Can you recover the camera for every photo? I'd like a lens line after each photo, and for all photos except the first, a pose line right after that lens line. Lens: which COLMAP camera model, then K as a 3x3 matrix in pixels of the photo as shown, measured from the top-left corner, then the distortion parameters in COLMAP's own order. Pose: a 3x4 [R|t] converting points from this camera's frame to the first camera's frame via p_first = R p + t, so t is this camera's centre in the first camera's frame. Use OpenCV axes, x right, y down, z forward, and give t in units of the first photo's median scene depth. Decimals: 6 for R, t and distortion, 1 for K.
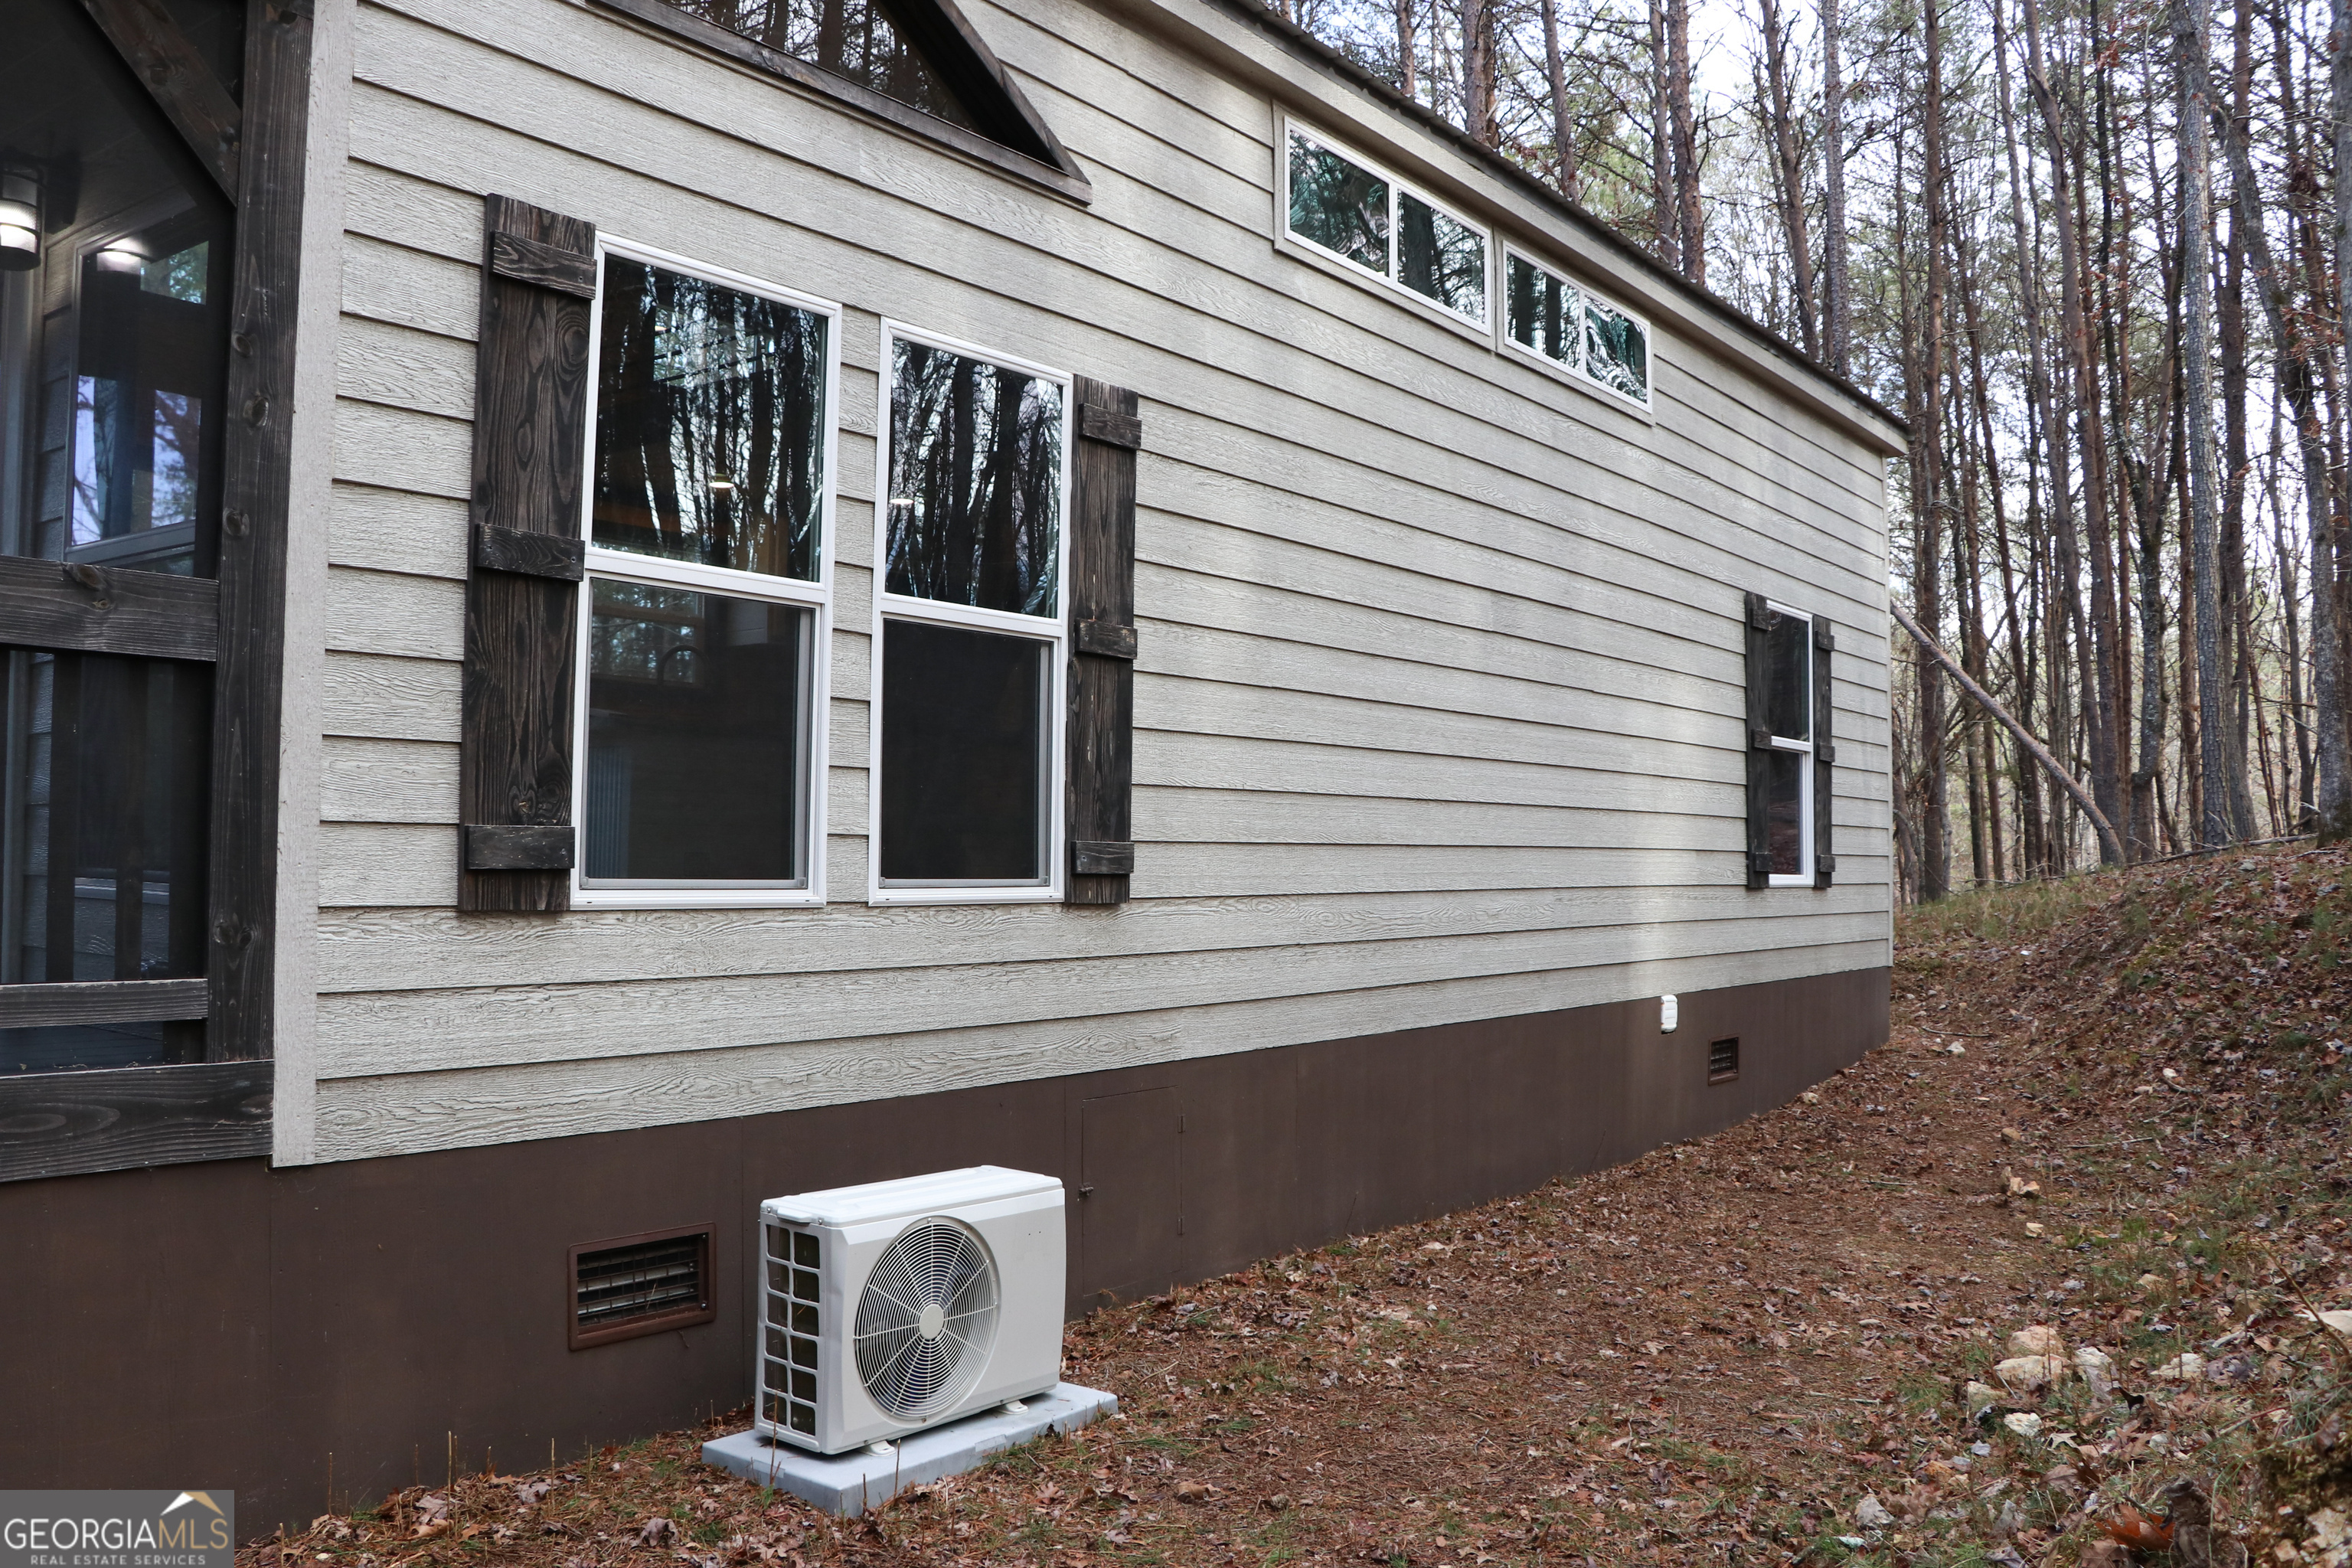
lens RADIAL K [[1919.5, 0, 1147.6], [0, 1919.5, 791.2], [0, 0, 1]] dist [-0.184558, 0.153963]
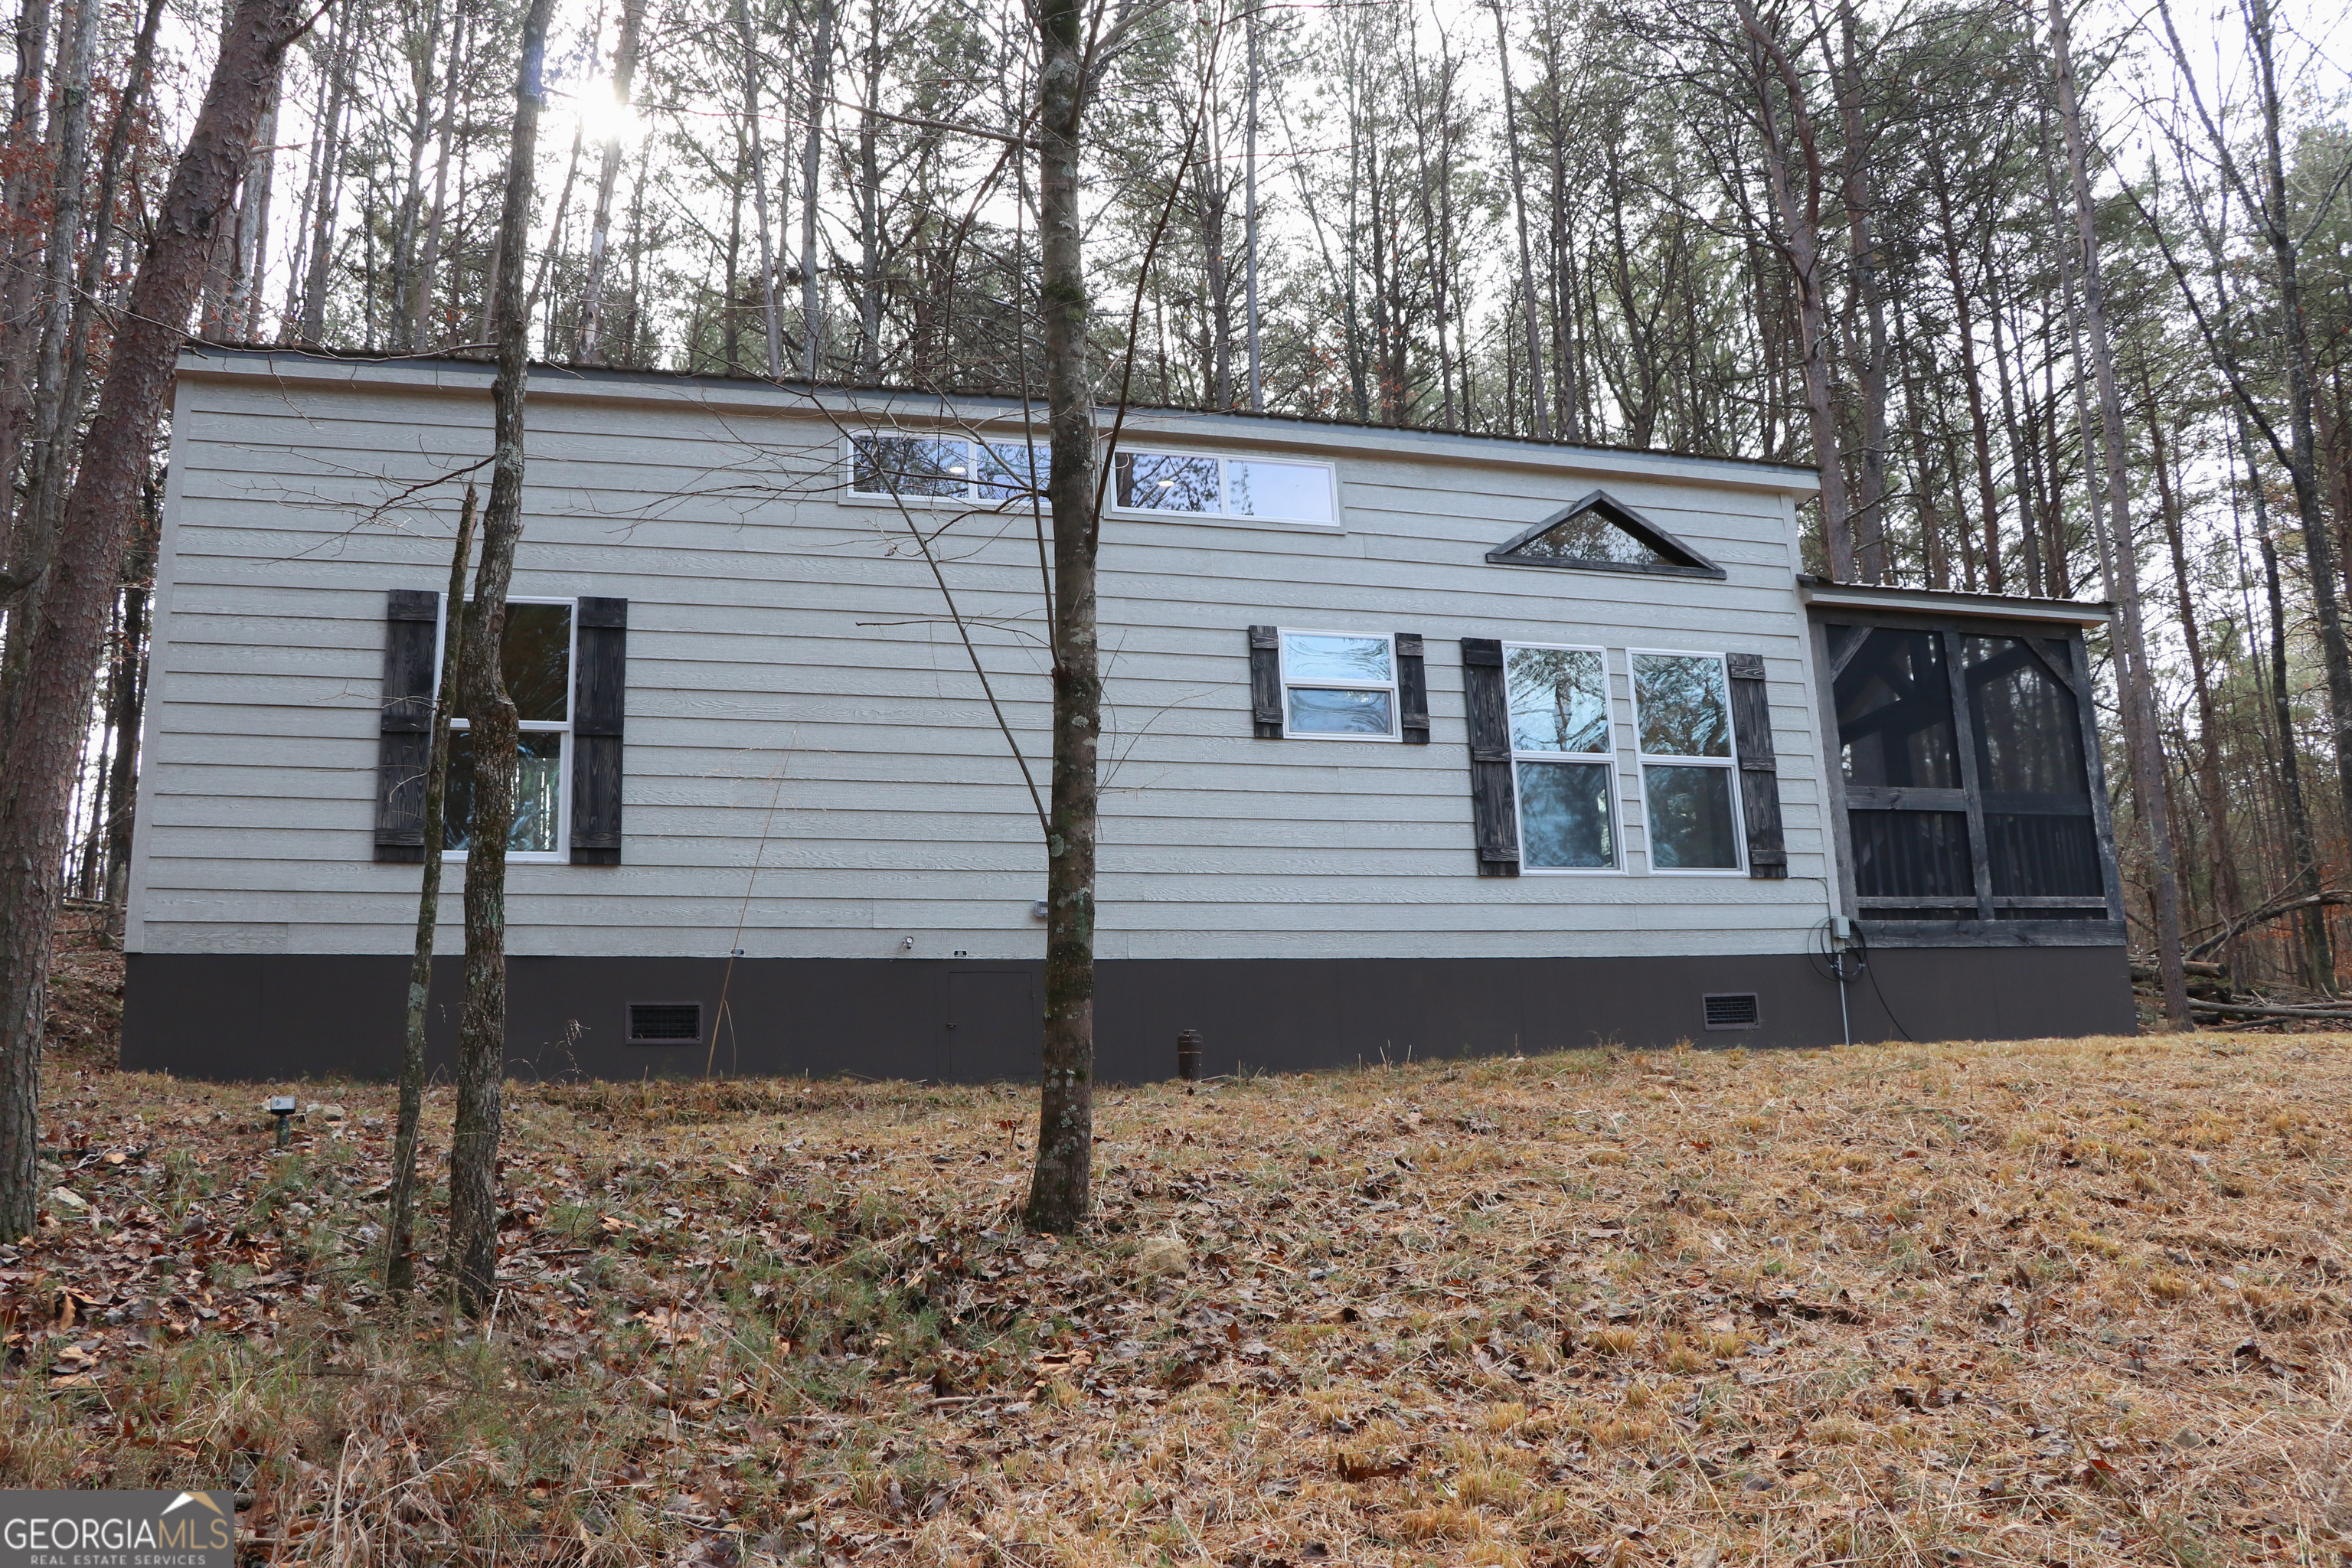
lens RADIAL K [[1919.5, 0, 1147.6], [0, 1919.5, 791.2], [0, 0, 1]] dist [-0.184558, 0.153963]
pose [[0.806888, -0.175277, -0.564101, 0.680155], [0.070377, 0.976686, -0.202808, 0.371440], [0.586498, 0.123943, 0.800412, -1.268285]]
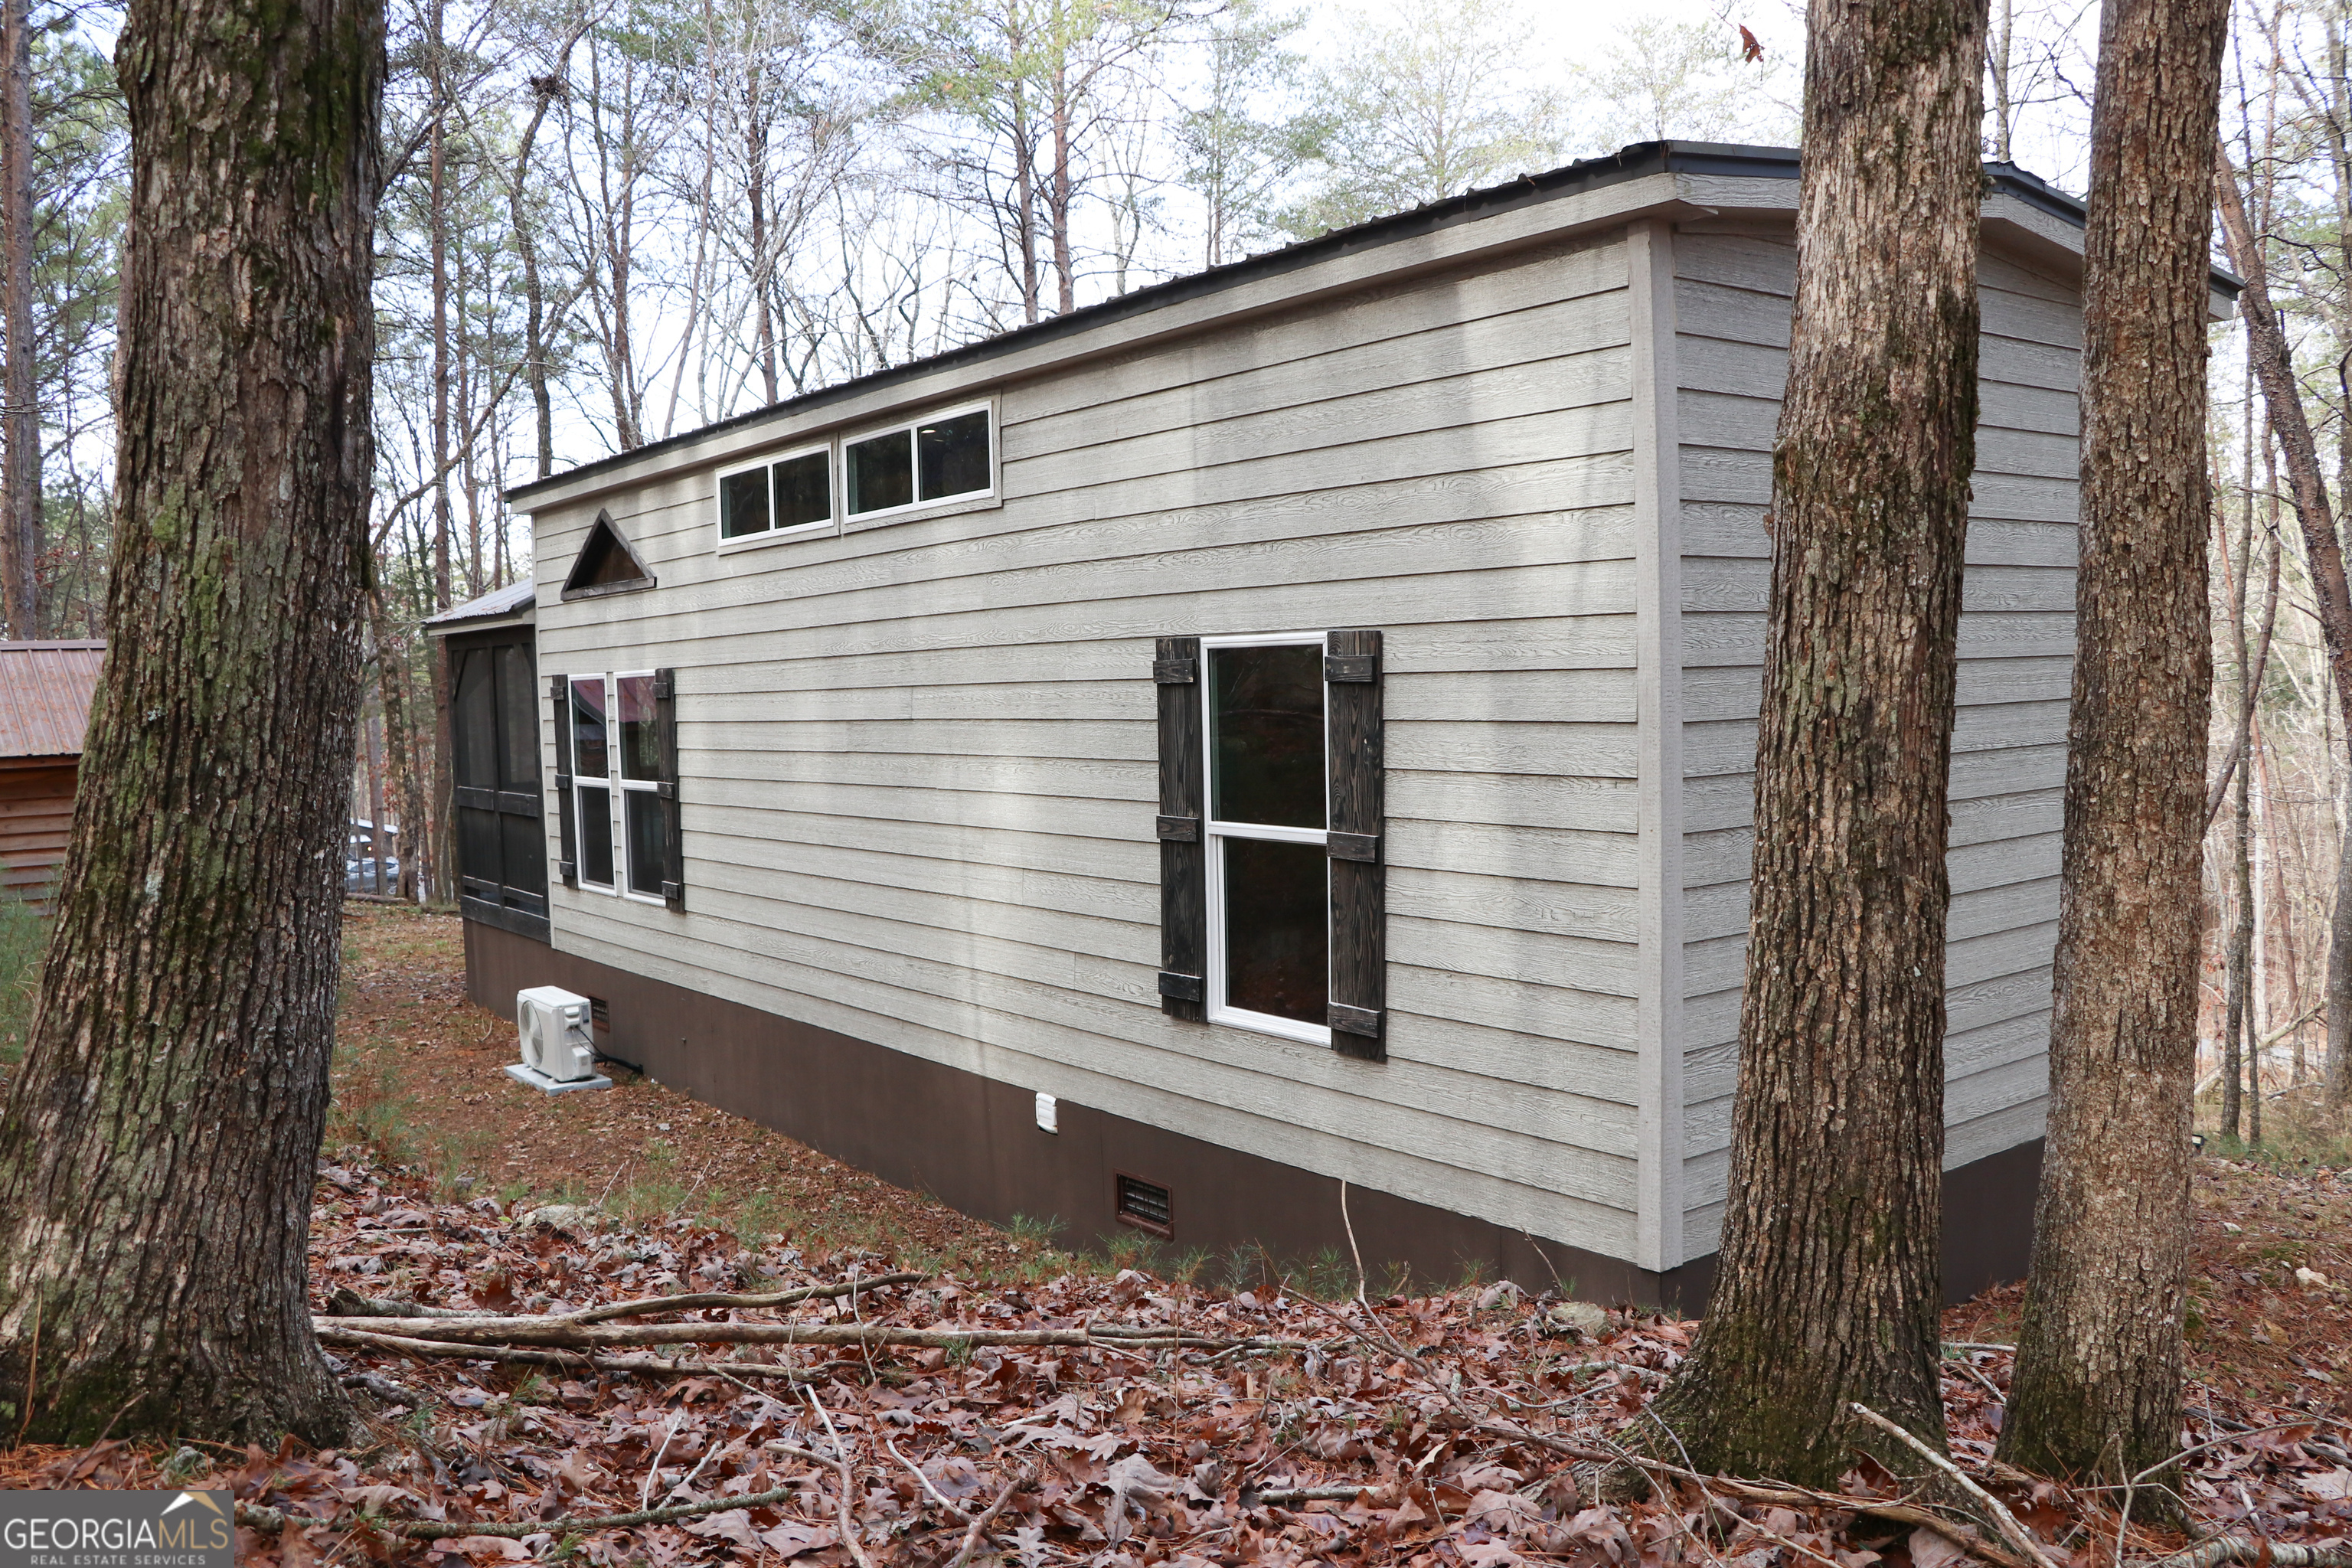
lens RADIAL K [[1919.5, 0, 1147.6], [0, 1919.5, 791.2], [0, 0, 1]] dist [-0.184558, 0.153963]
pose [[-0.268543, 0.056183, -0.961628, 1.974604], [0.061051, 0.997283, 0.041217, -0.138584], [0.961331, -0.047640, -0.271243, 2.194678]]
